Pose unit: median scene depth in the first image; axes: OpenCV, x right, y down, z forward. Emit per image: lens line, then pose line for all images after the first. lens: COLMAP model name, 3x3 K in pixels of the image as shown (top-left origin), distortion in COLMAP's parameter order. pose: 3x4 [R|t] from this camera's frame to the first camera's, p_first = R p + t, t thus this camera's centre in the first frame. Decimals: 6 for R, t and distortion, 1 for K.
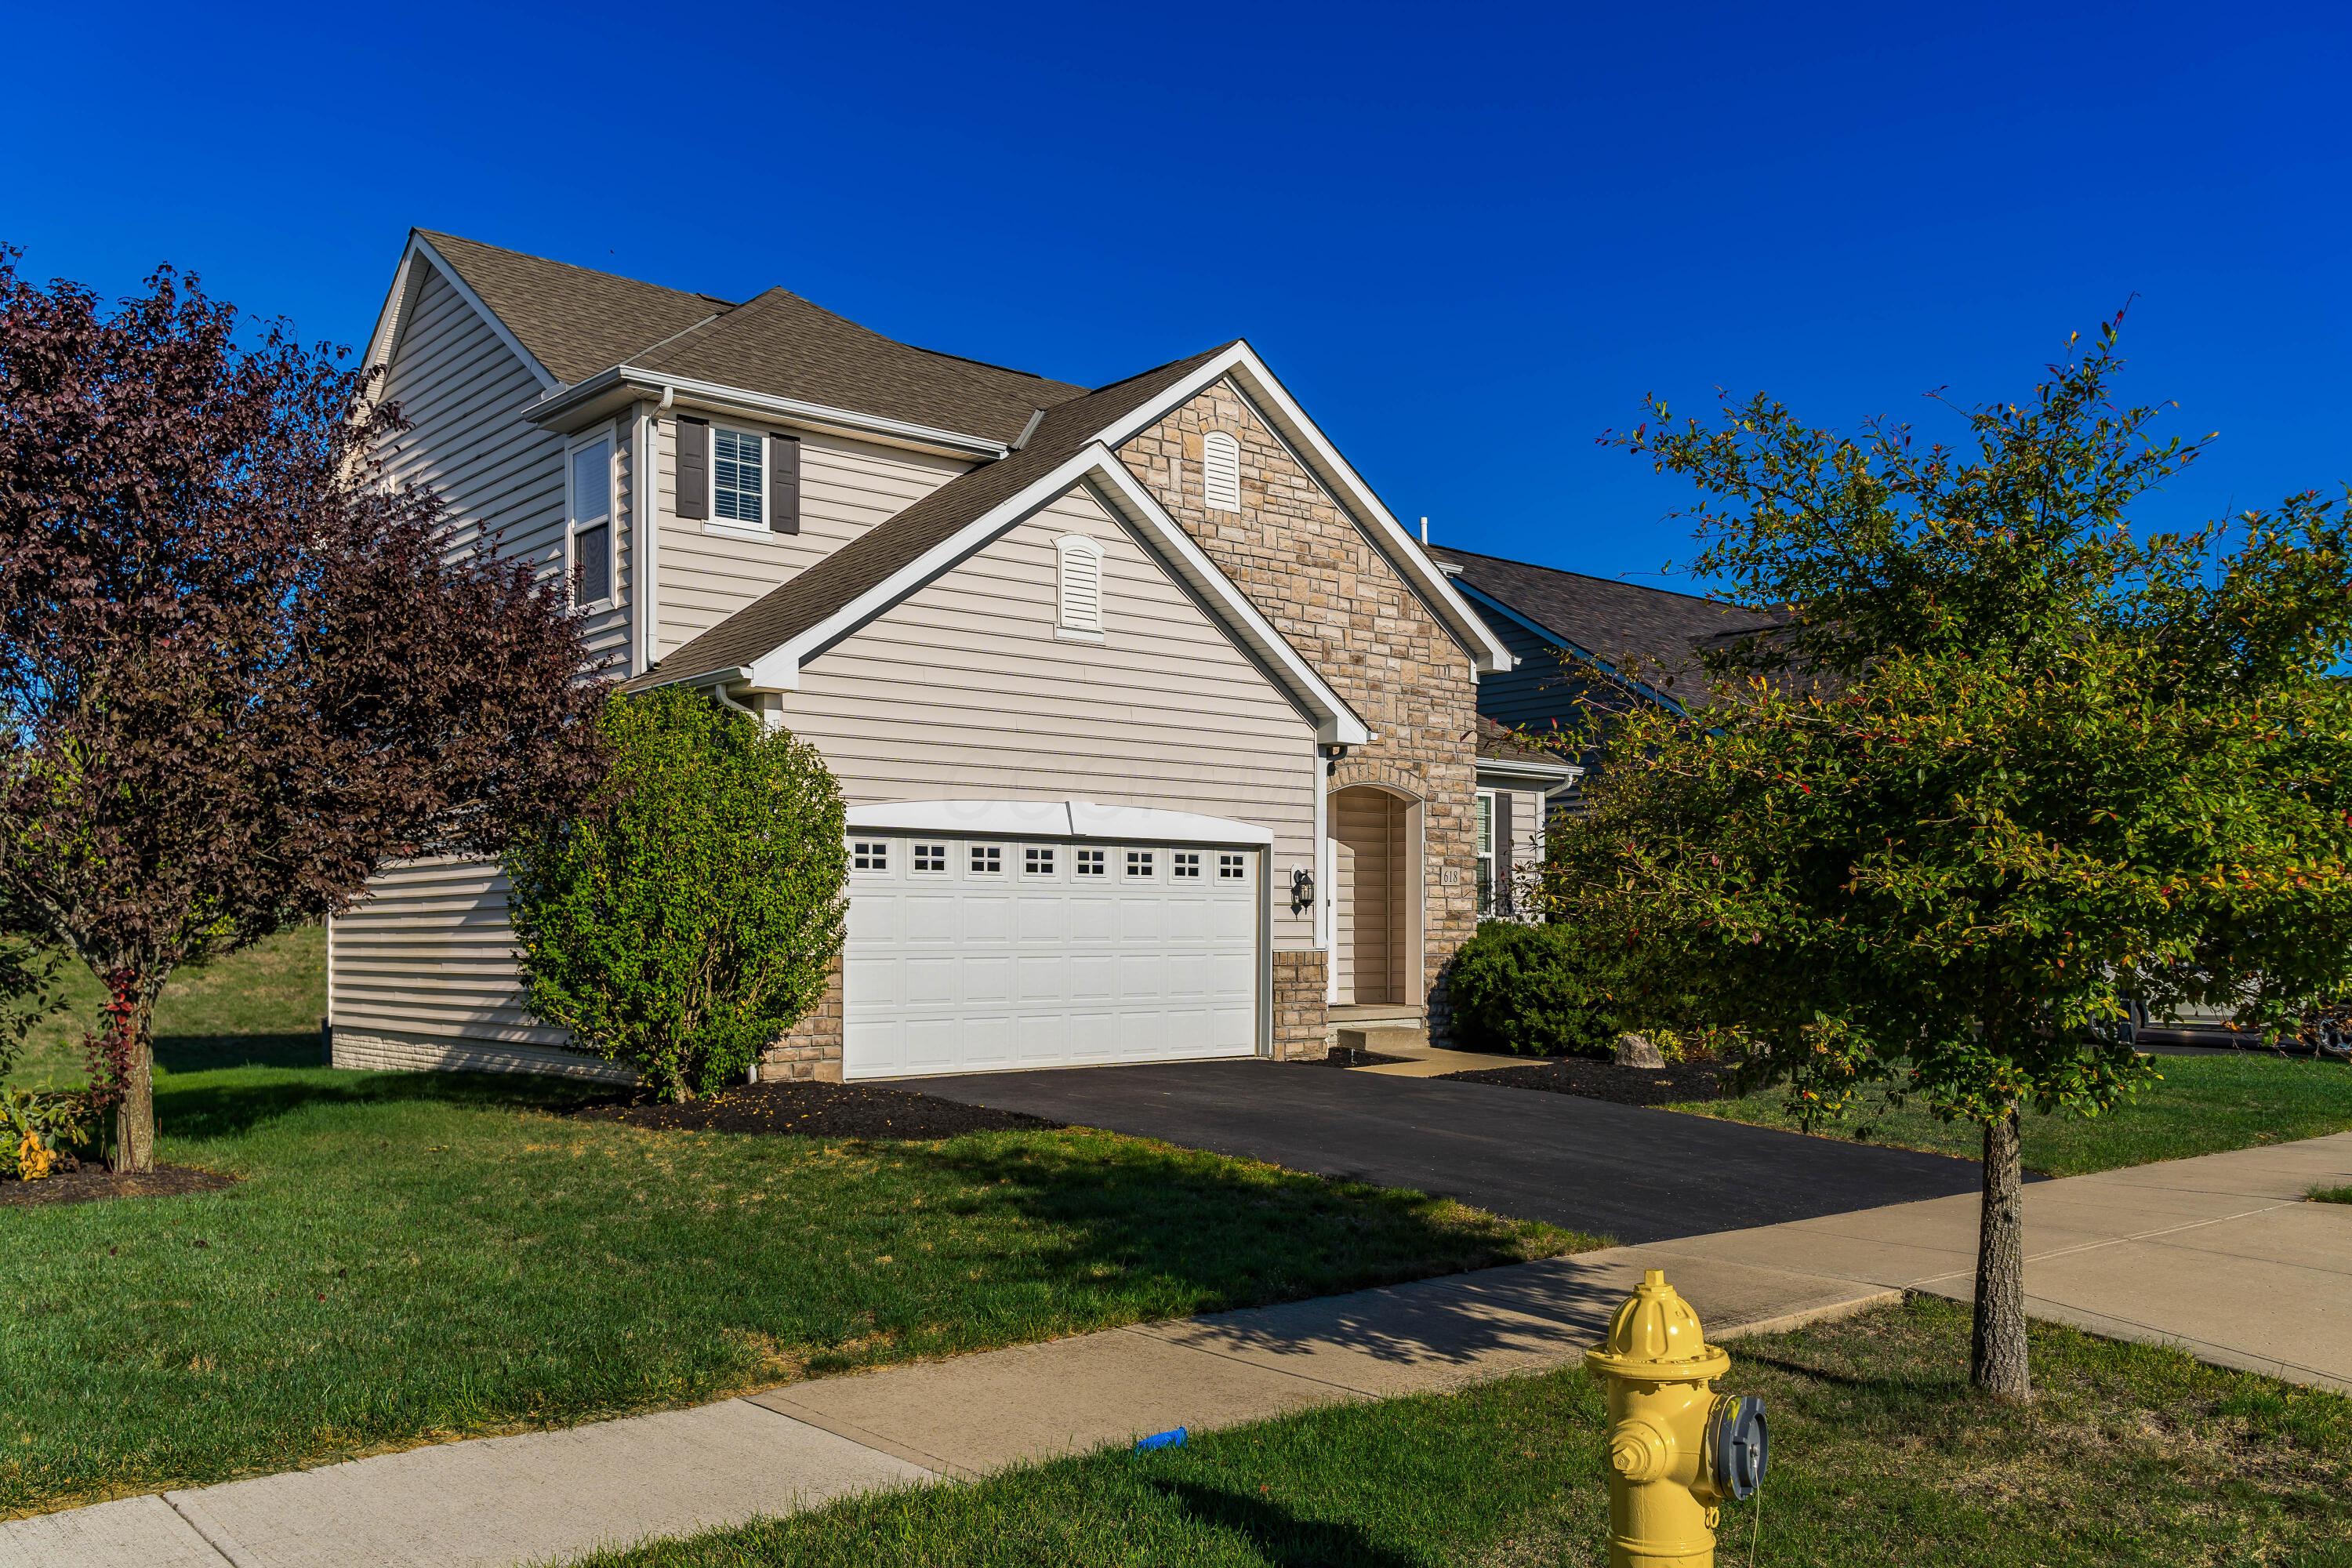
lens RADIAL K [[1920.1, 0, 1128.8], [0, 1920.1, 730.9], [0, 0, 1]] dist [0.003620, -0.000297]
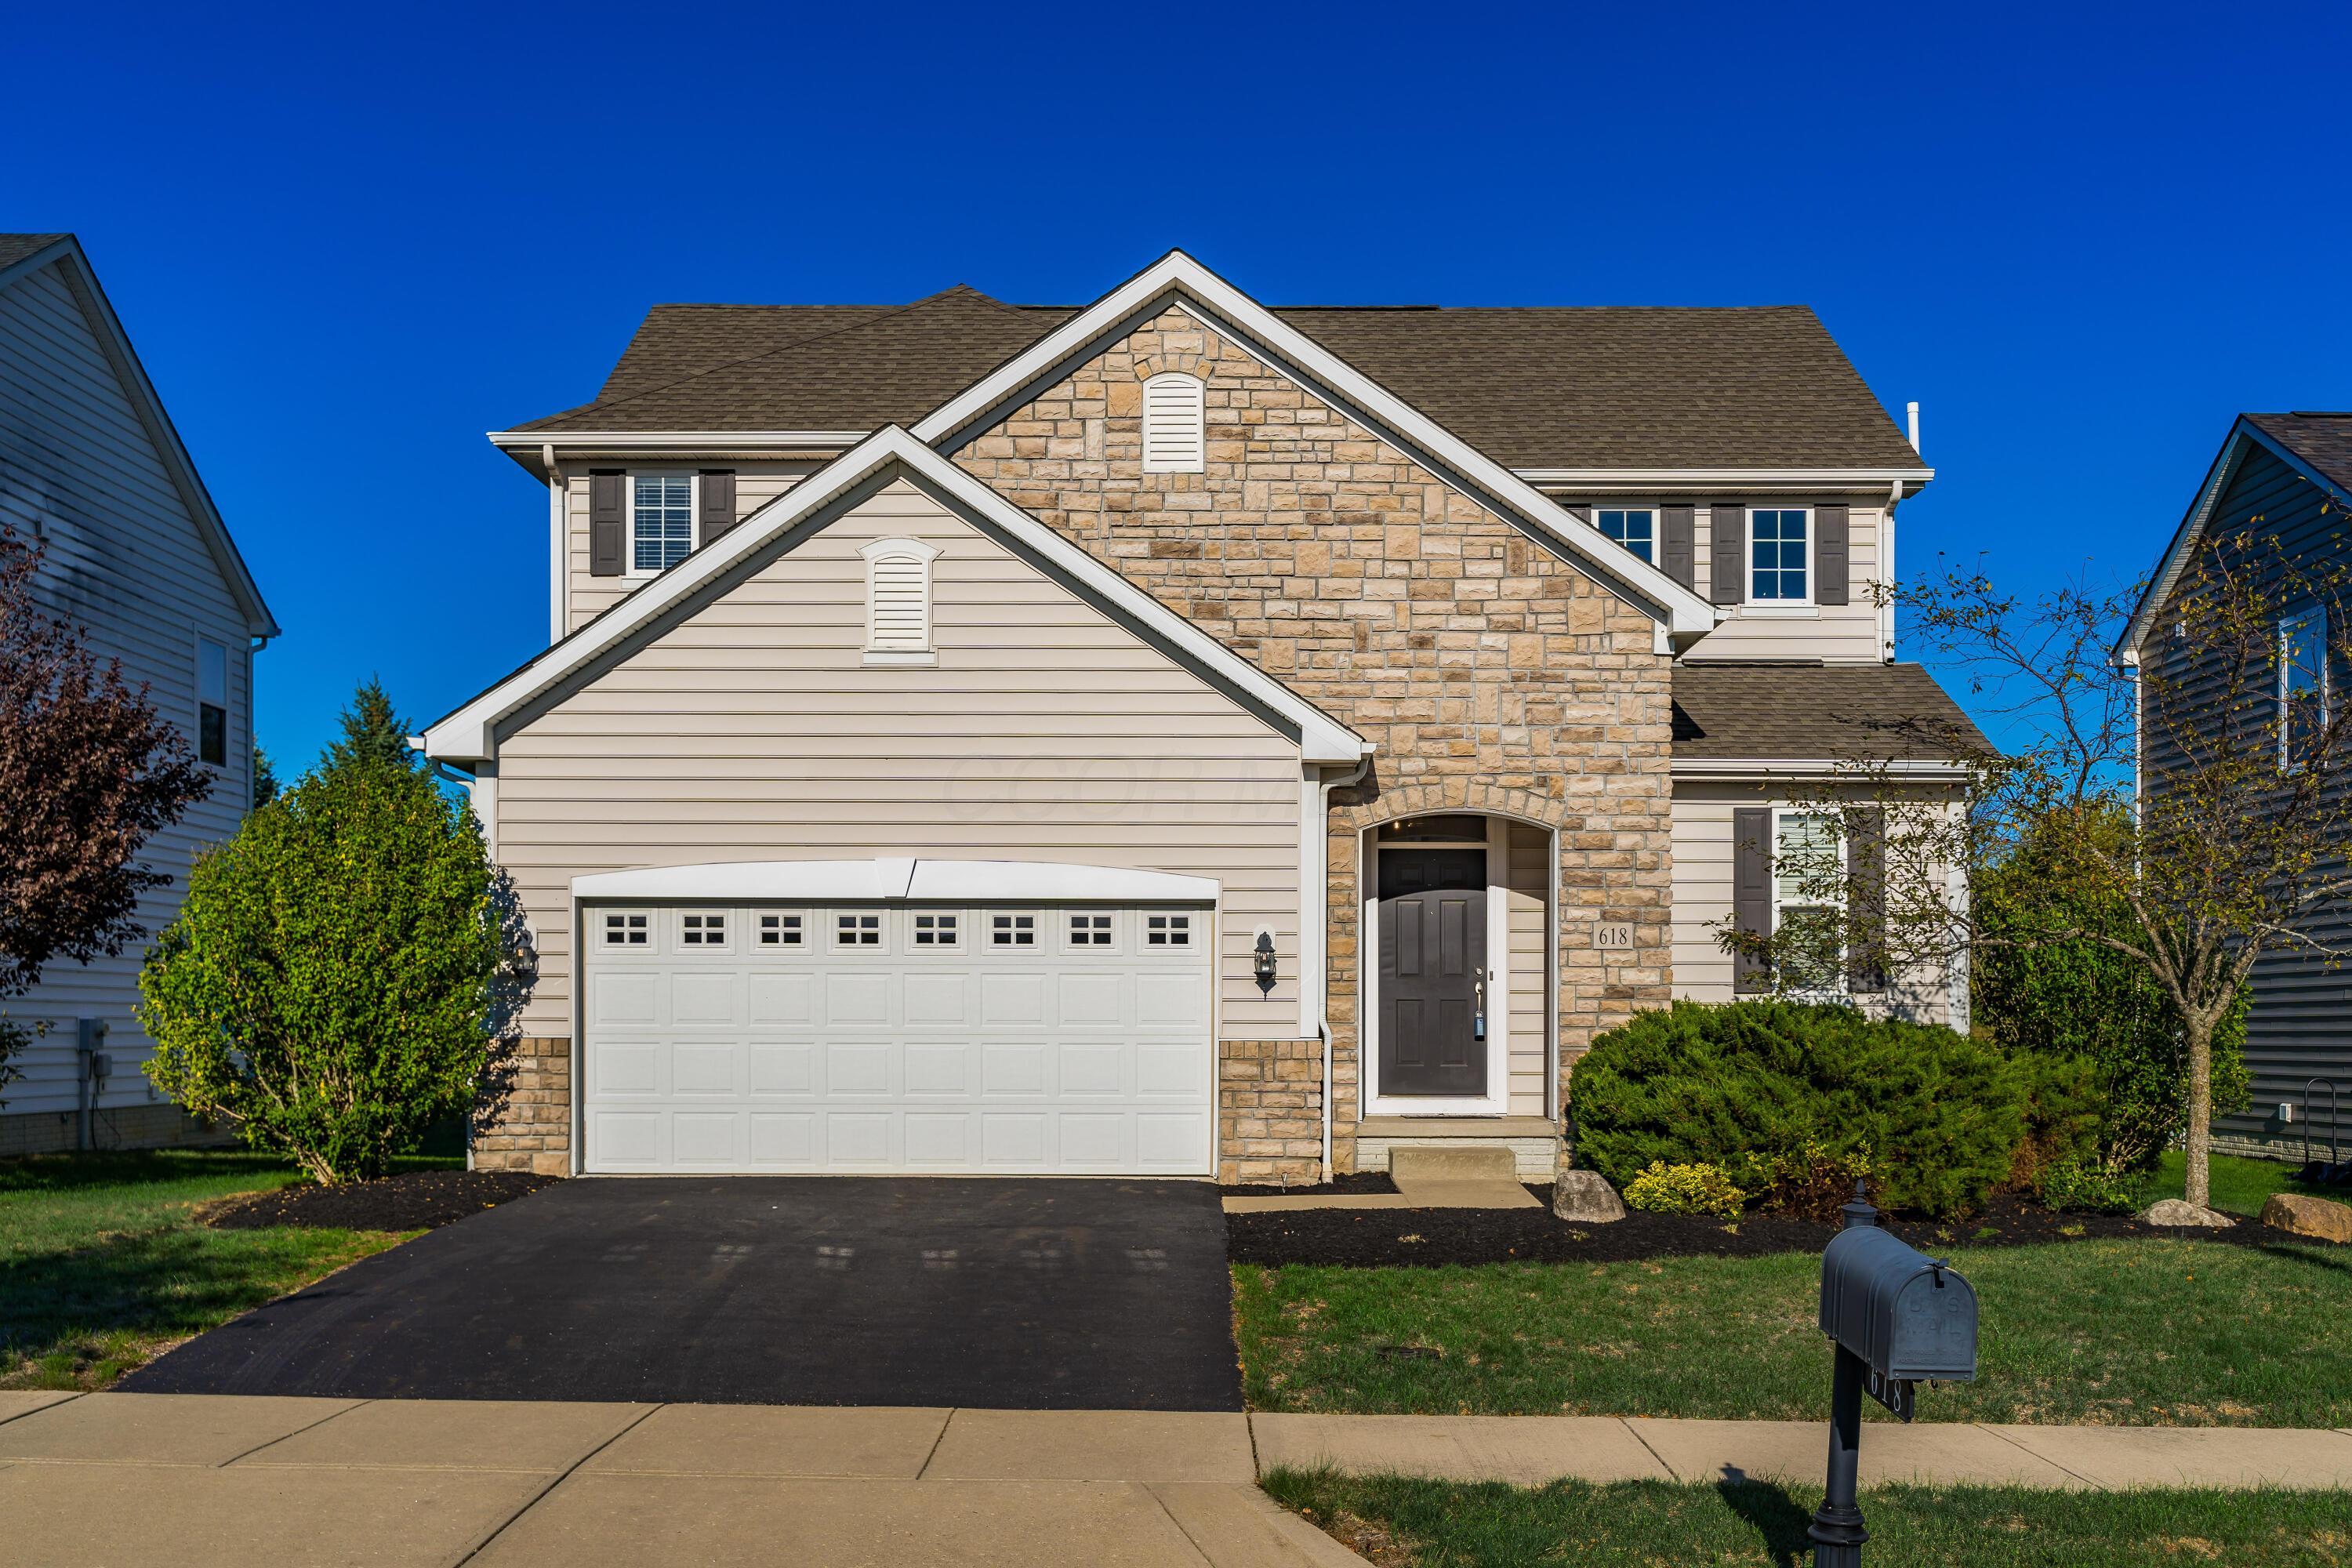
lens RADIAL K [[2325.0, 0, 1164.7], [0, 2325.0, 783.3], [0, 0, 1]] dist [-0.016029, 0.000000]
pose [[0.756764, -0.064559, -0.650492, 0.642433], [0.065998, 0.997572, -0.022226, 0.030894], [0.650348, -0.026111, 0.759188, 0.276572]]
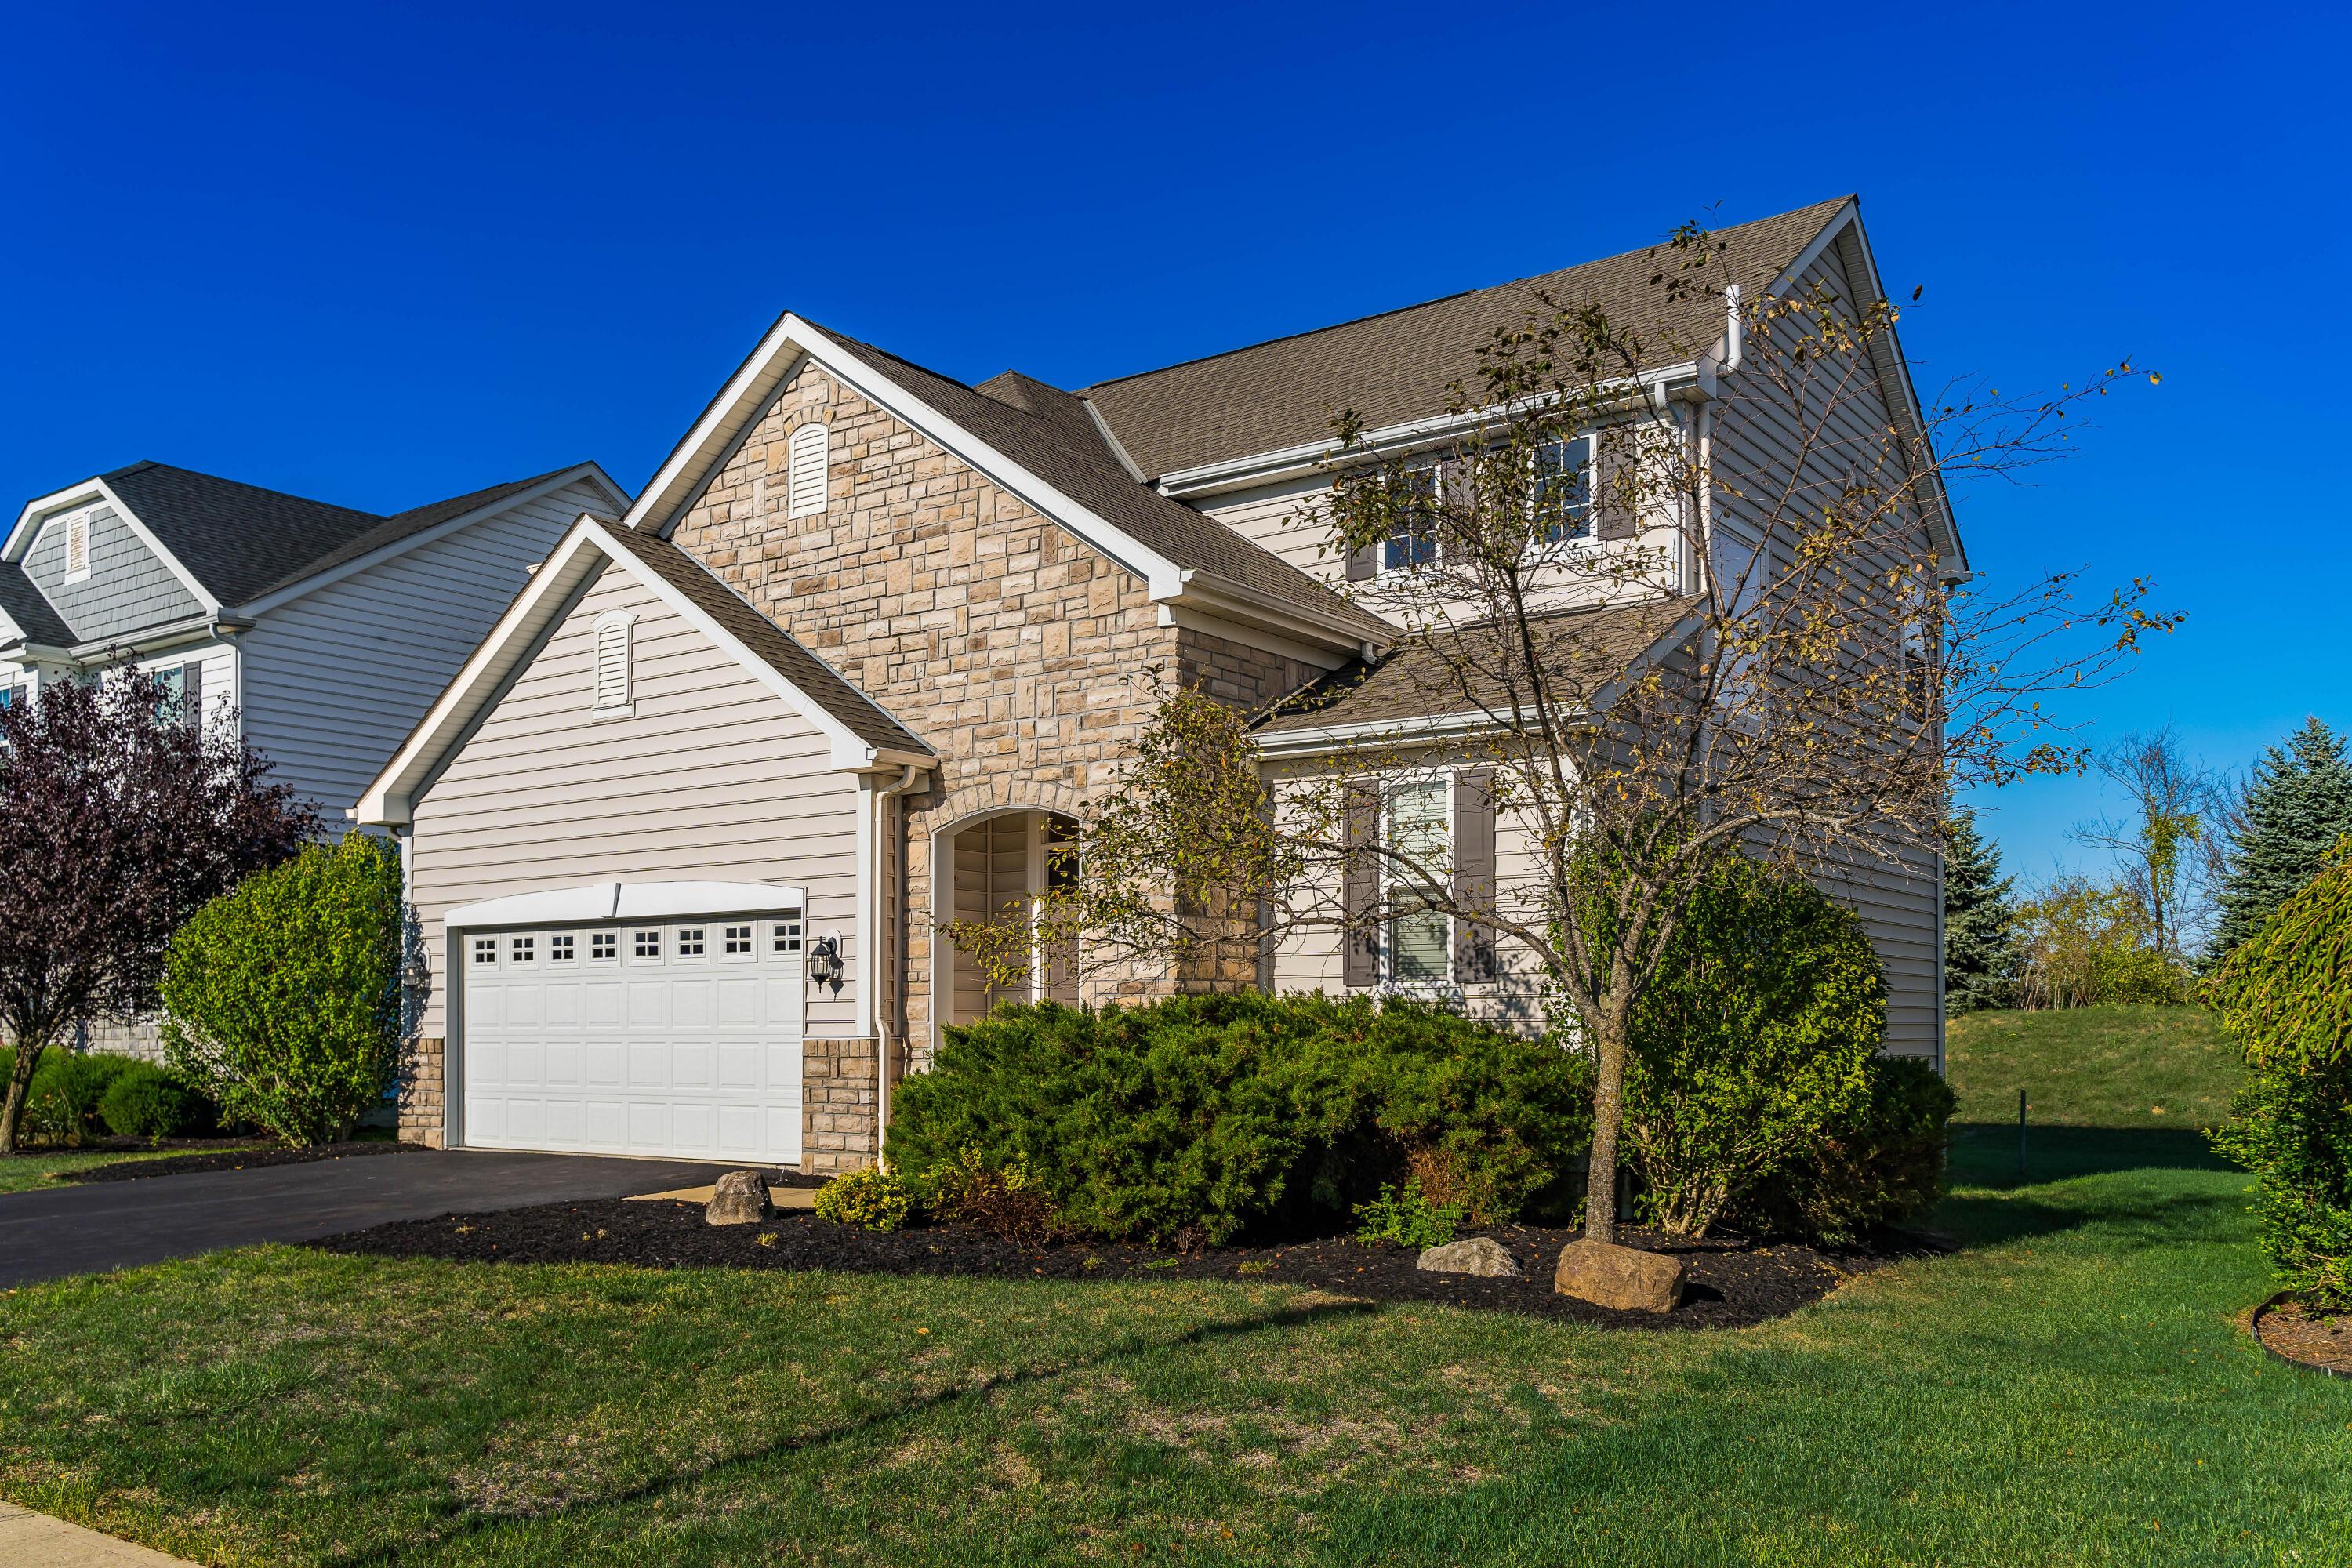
lens RADIAL K [[1920.1, 0, 1134.6], [0, 1920.1, 810.8], [0, 0, 1]] dist [0.003620, -0.000297]
pose [[0.231608, -0.107020, -0.966905, 0.873972], [0.107203, 0.990685, -0.083973, 0.098662], [0.966884, -0.084207, 0.240923, 0.913815]]
